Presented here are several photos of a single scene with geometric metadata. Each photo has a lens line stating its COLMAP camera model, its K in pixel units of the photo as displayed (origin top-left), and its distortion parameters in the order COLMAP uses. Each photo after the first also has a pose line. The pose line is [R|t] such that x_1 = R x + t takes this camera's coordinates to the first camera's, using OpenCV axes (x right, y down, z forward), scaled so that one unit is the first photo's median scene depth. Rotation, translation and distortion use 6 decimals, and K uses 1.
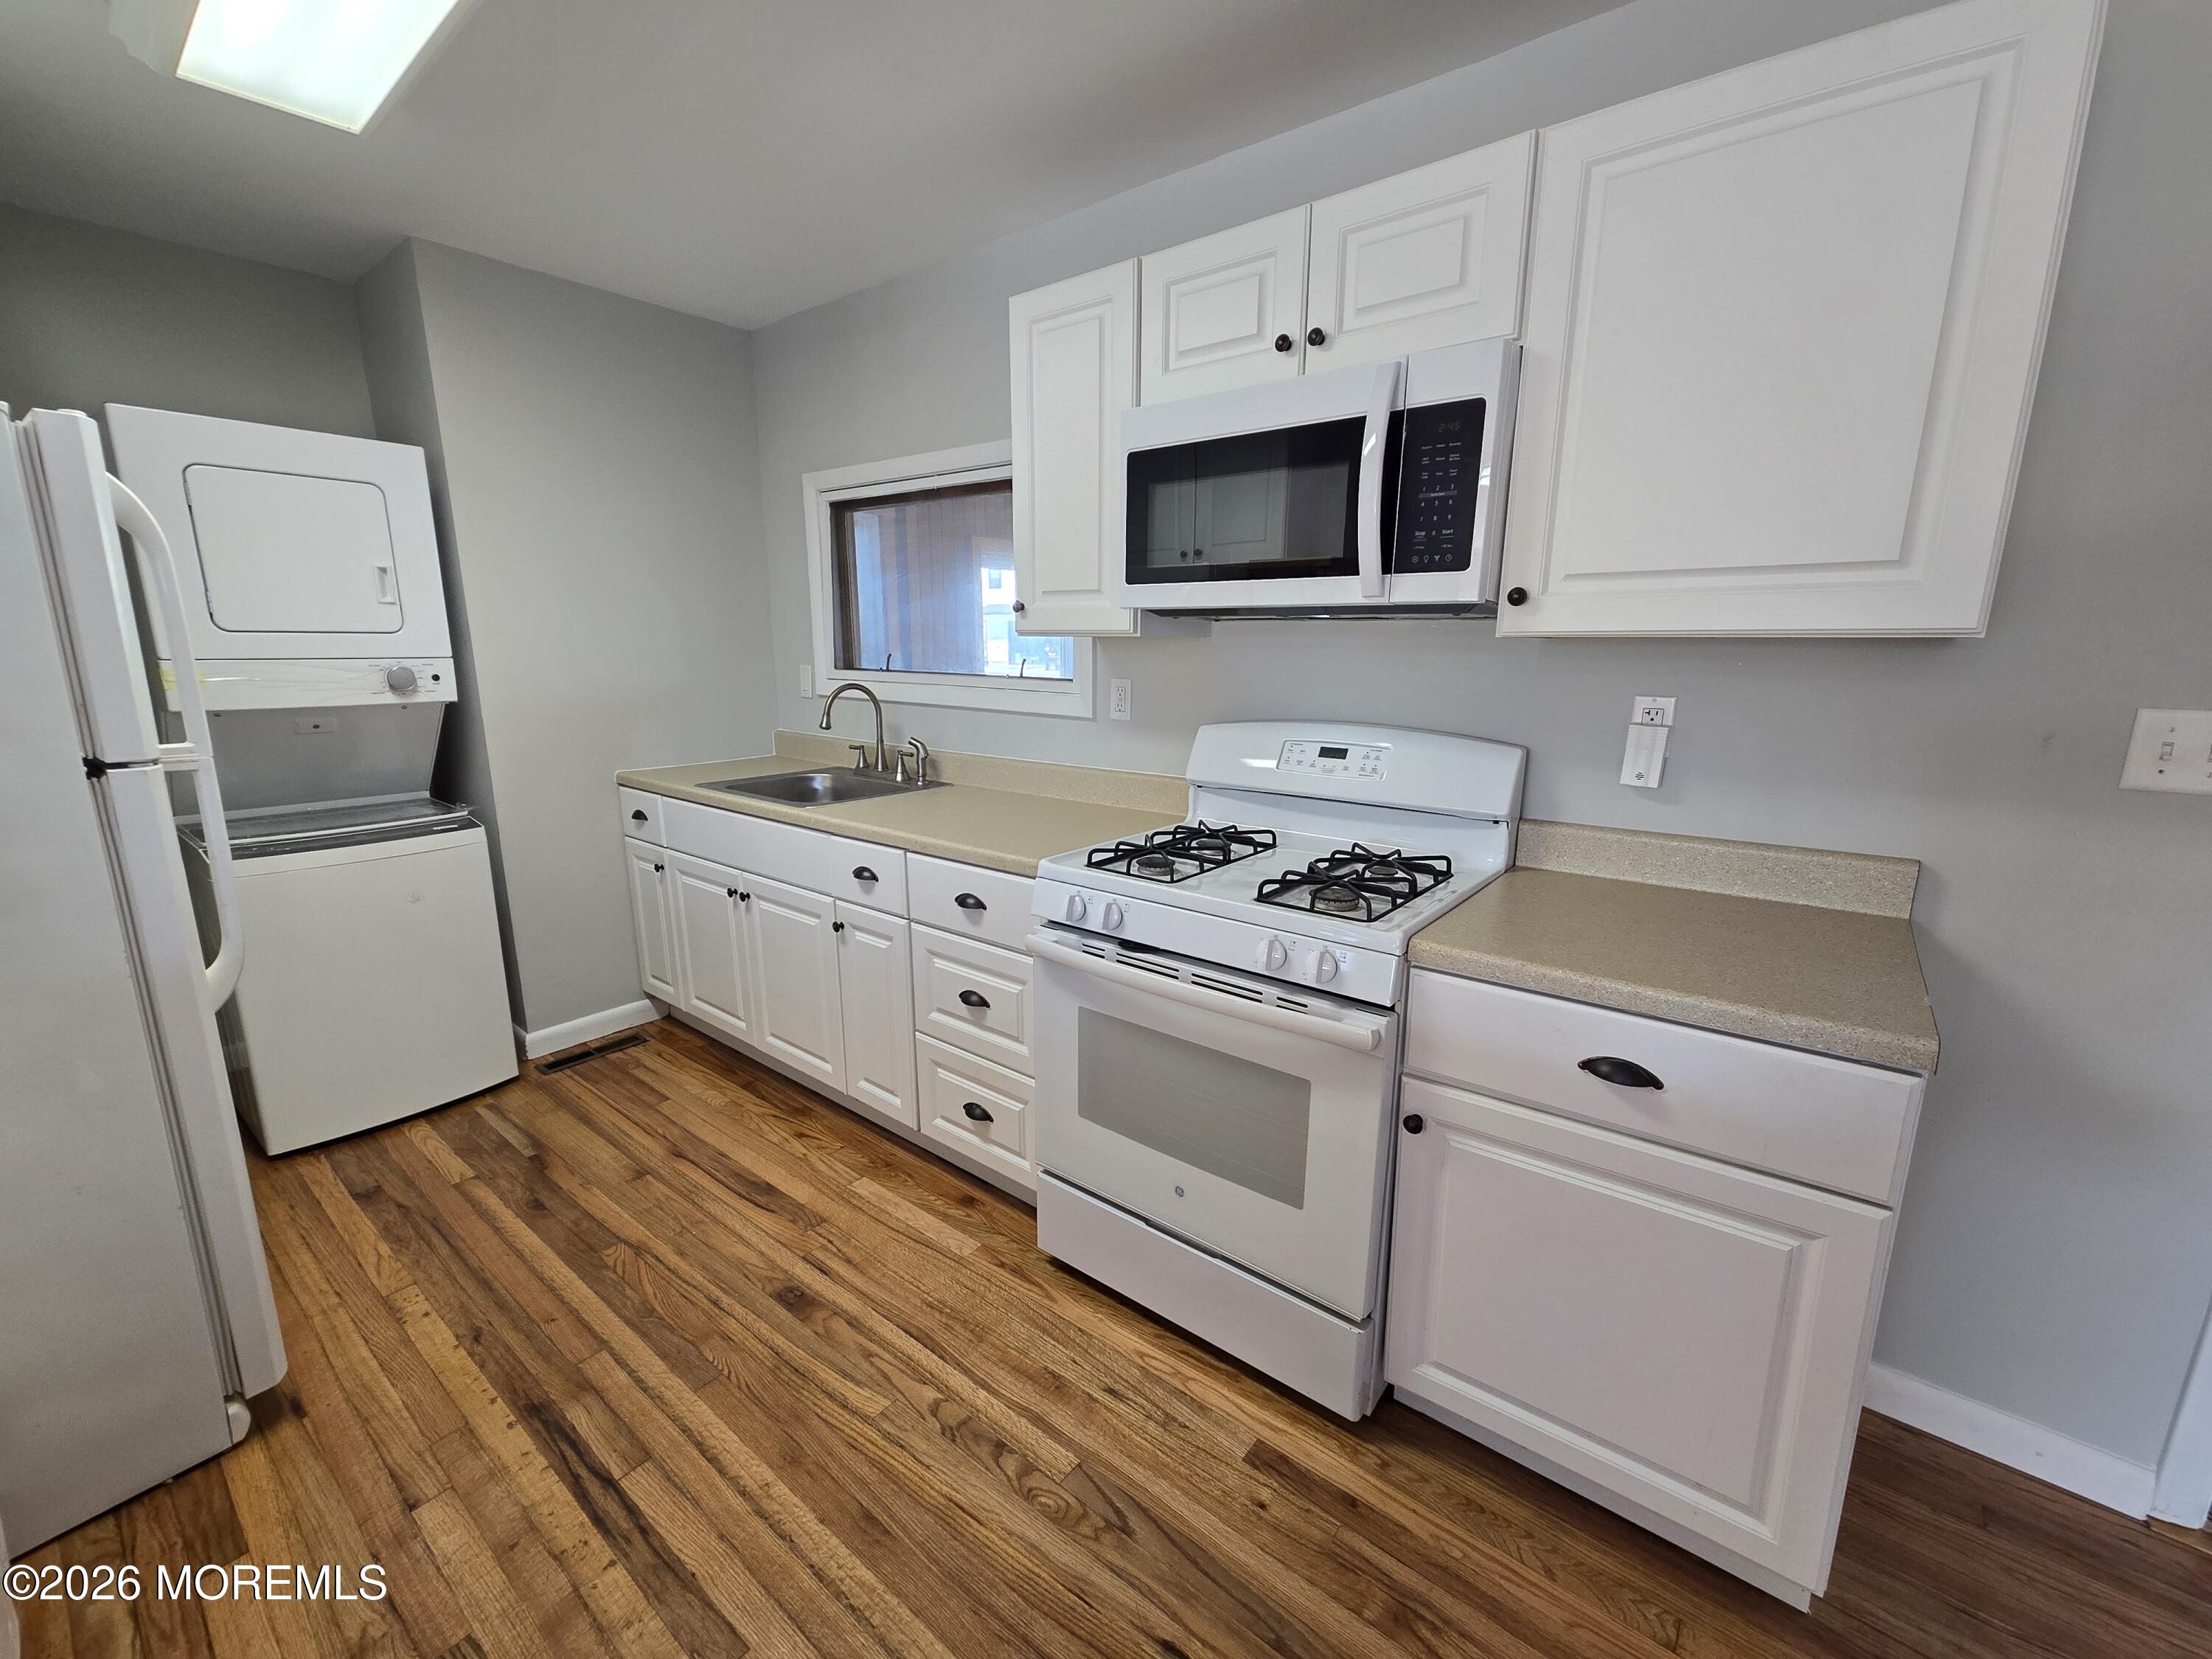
lens RADIAL K [[906.2, 0, 1098.0], [0, 906.2, 844.8], [0, 0, 1]] dist [0.000023, 0.000609]
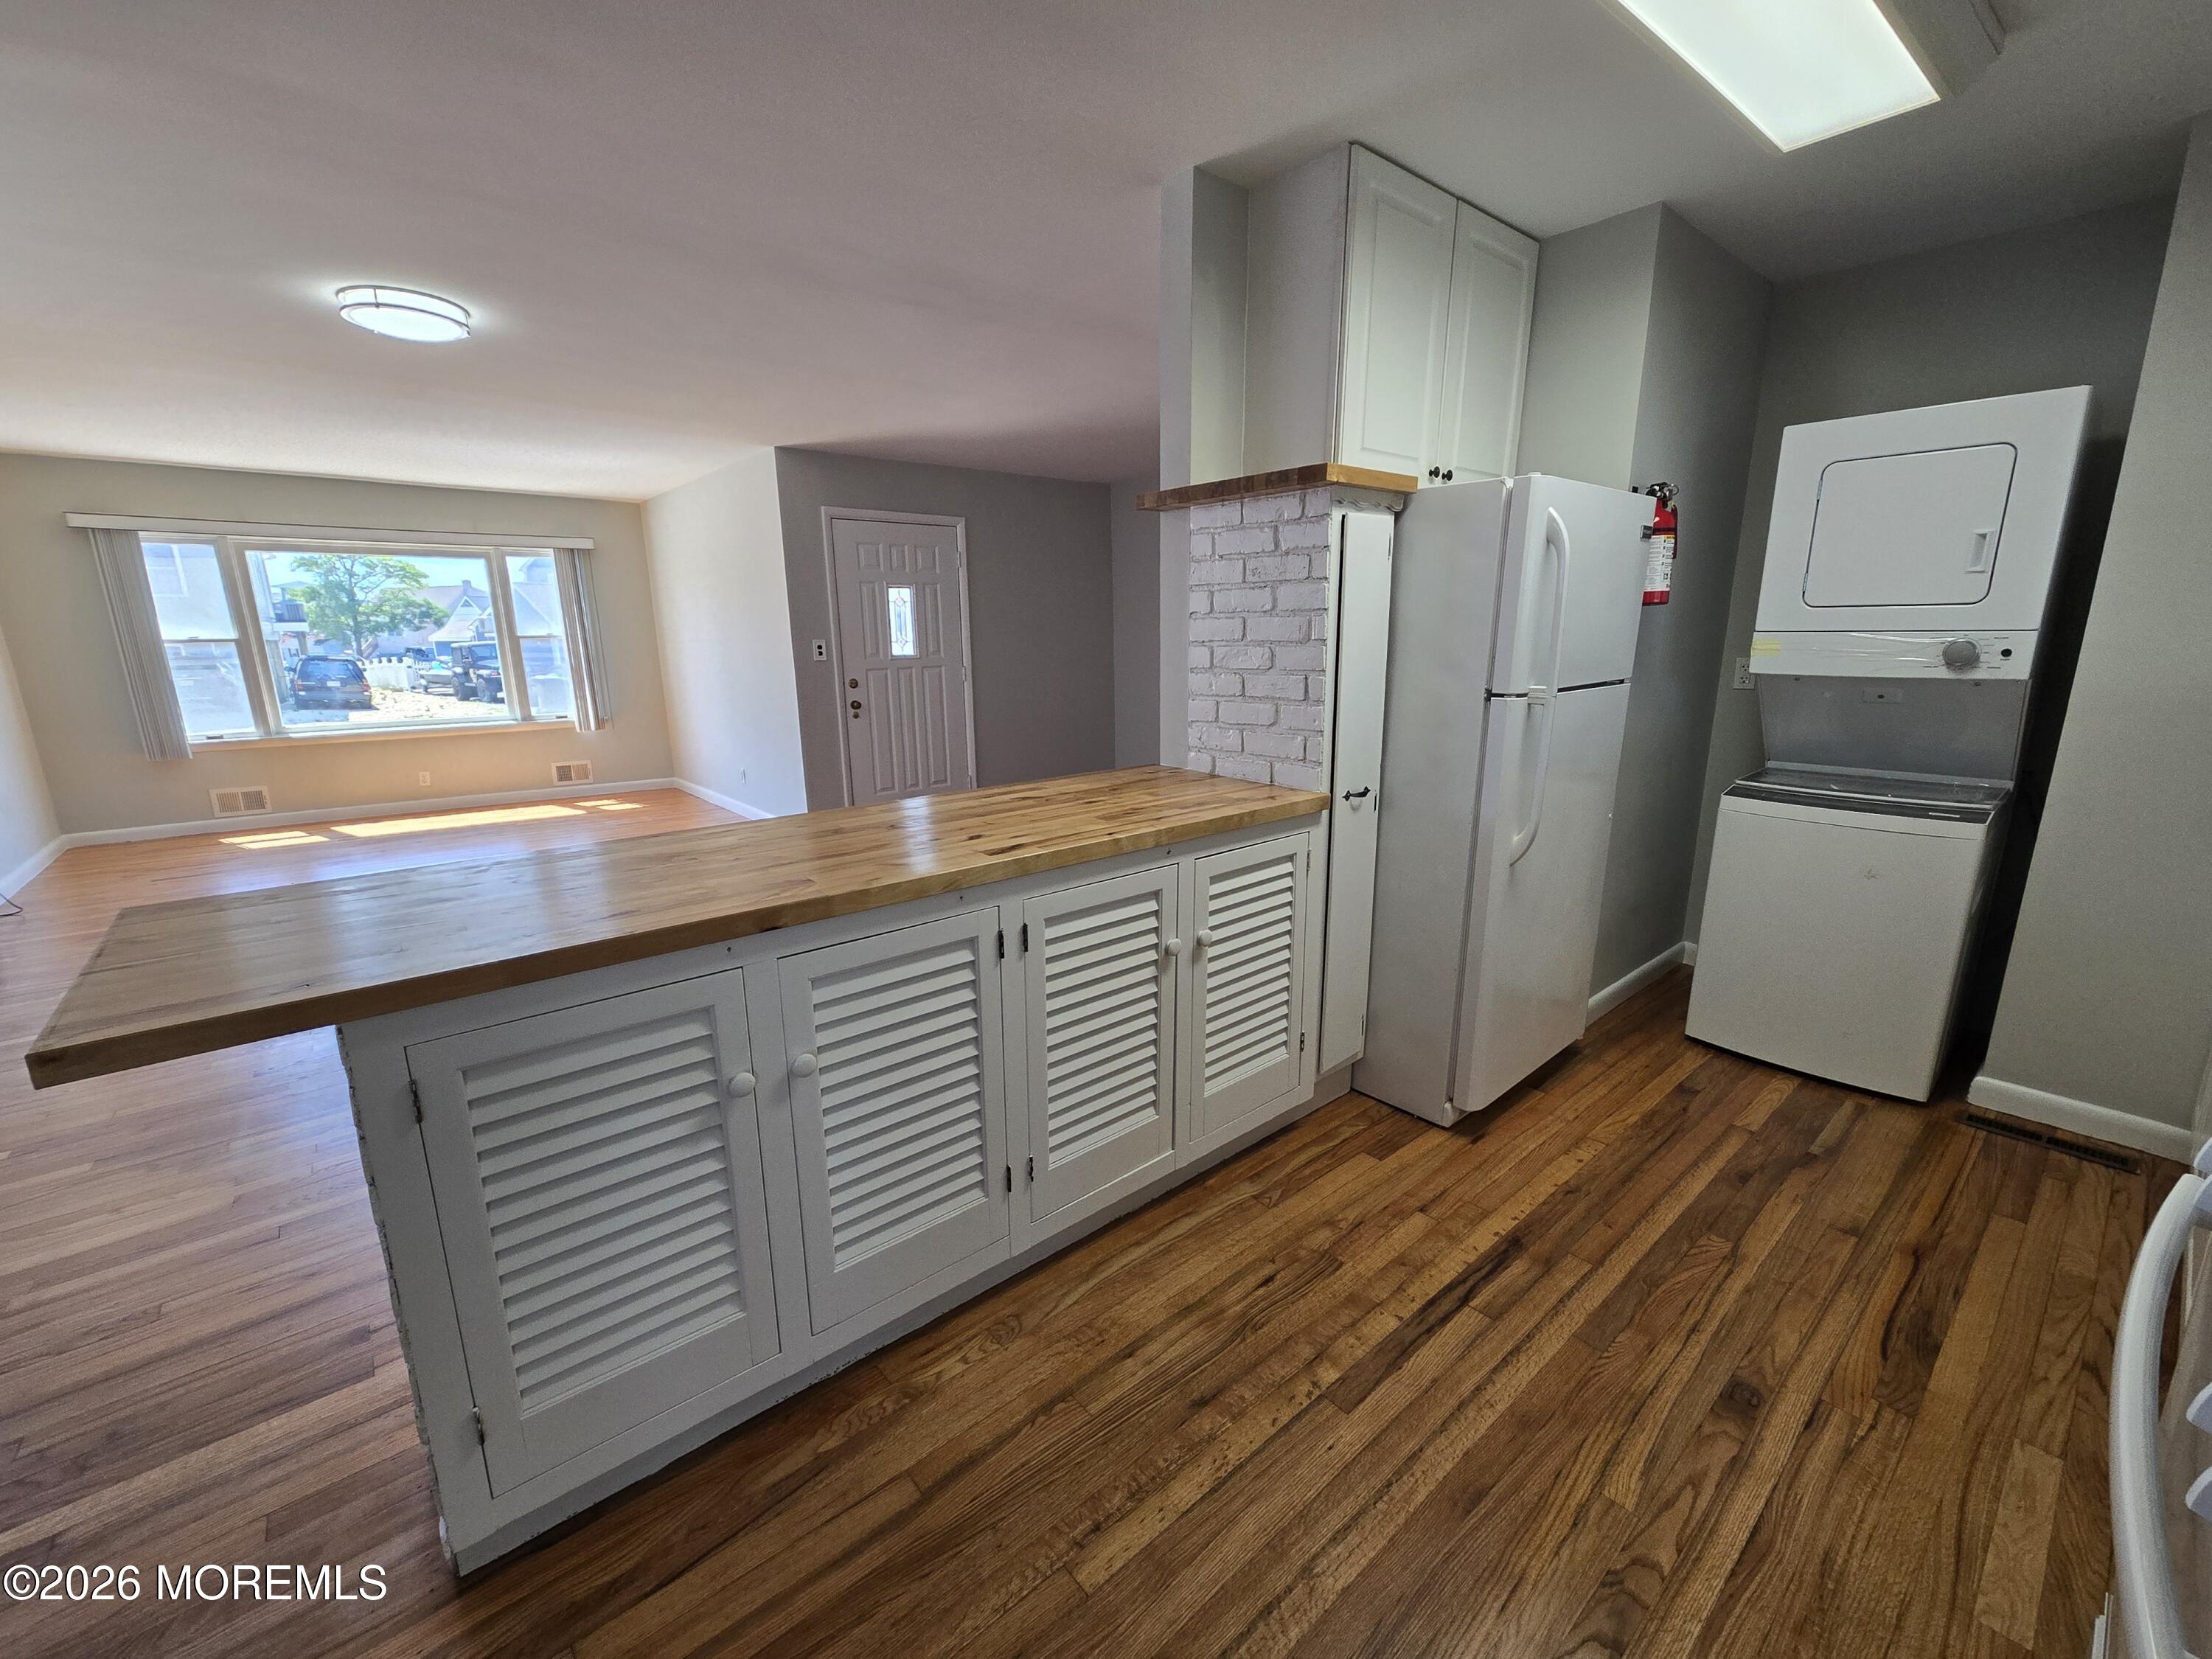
lens RADIAL K [[907.3, 0, 1101.1], [0, 907.3, 847.4], [0, 0, 1]] dist [0.001064, -0.000027]
pose [[-0.188817, 0.227888, -0.955204, 0.497750], [-0.203487, 0.942509, 0.265083, -0.087358], [0.960698, 0.244424, -0.131590, 0.450195]]
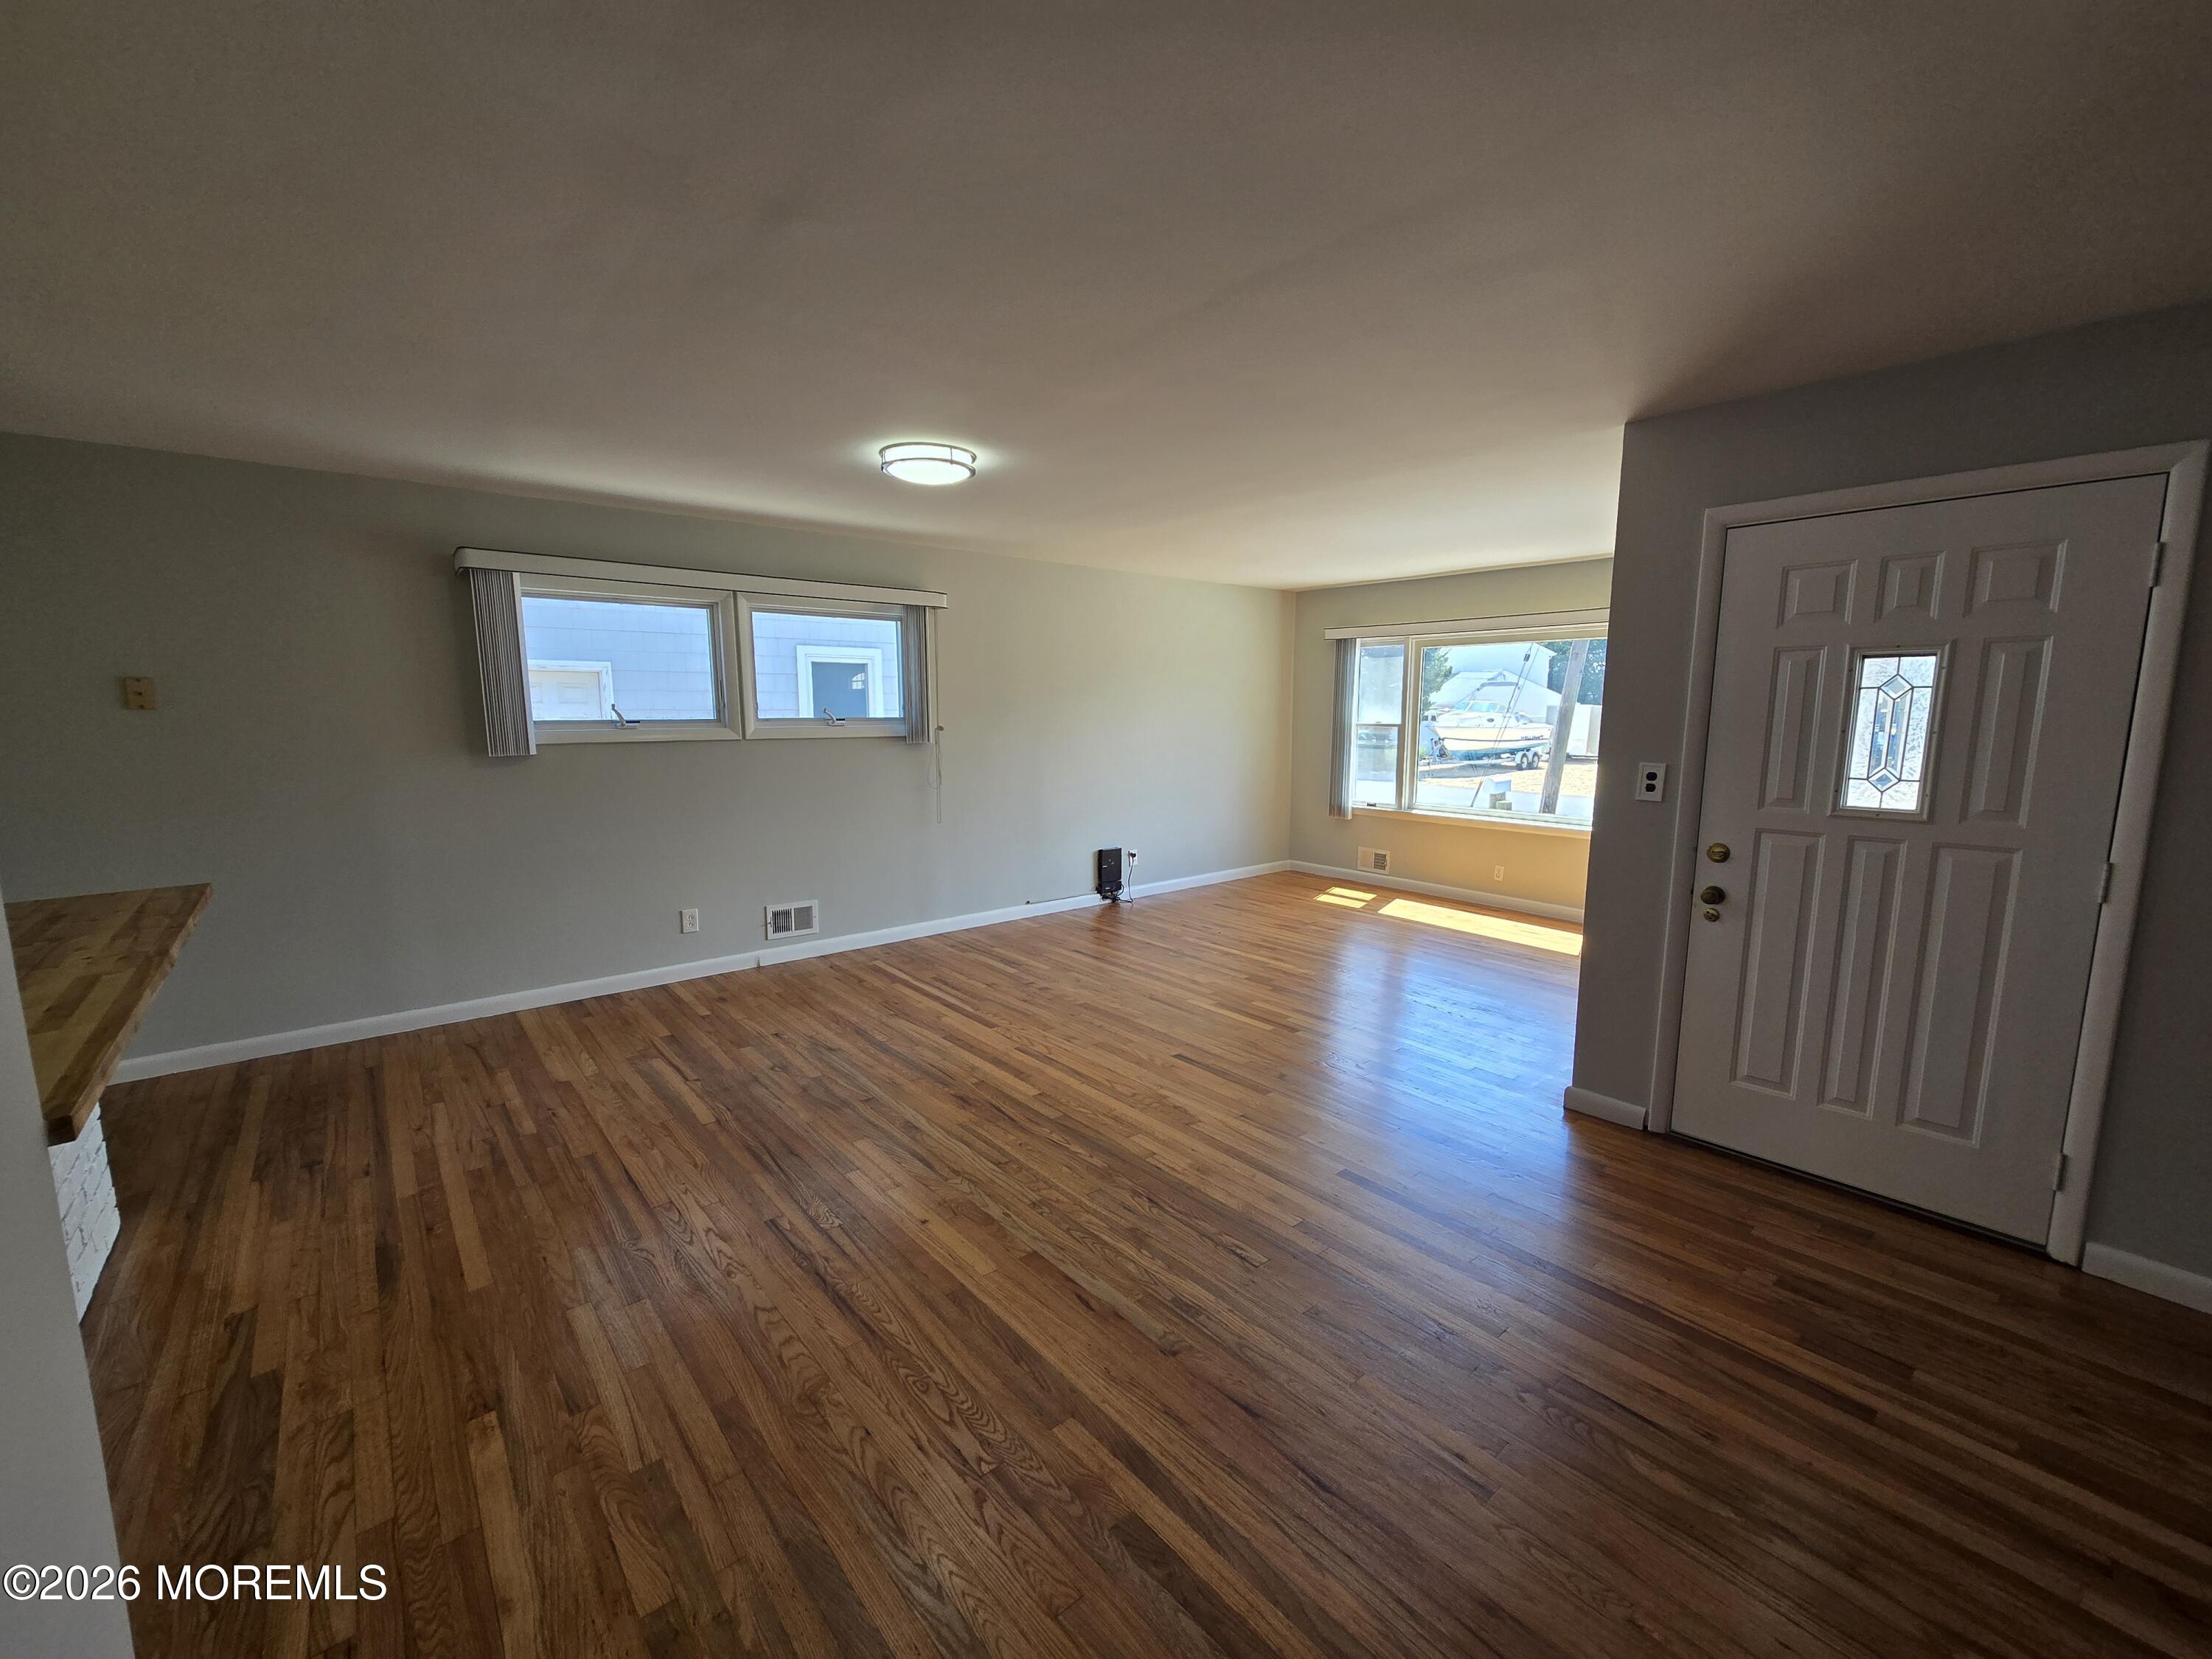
lens RADIAL K [[906.2, 0, 1098.0], [0, 906.2, 844.8], [0, 0, 1]] dist [0.000023, 0.000609]
pose [[-0.981724, -0.031945, 0.187612, -1.875655], [0.038294, 0.932490, 0.359160, -0.237514], [-0.186420, 0.359781, -0.914224, 0.707288]]
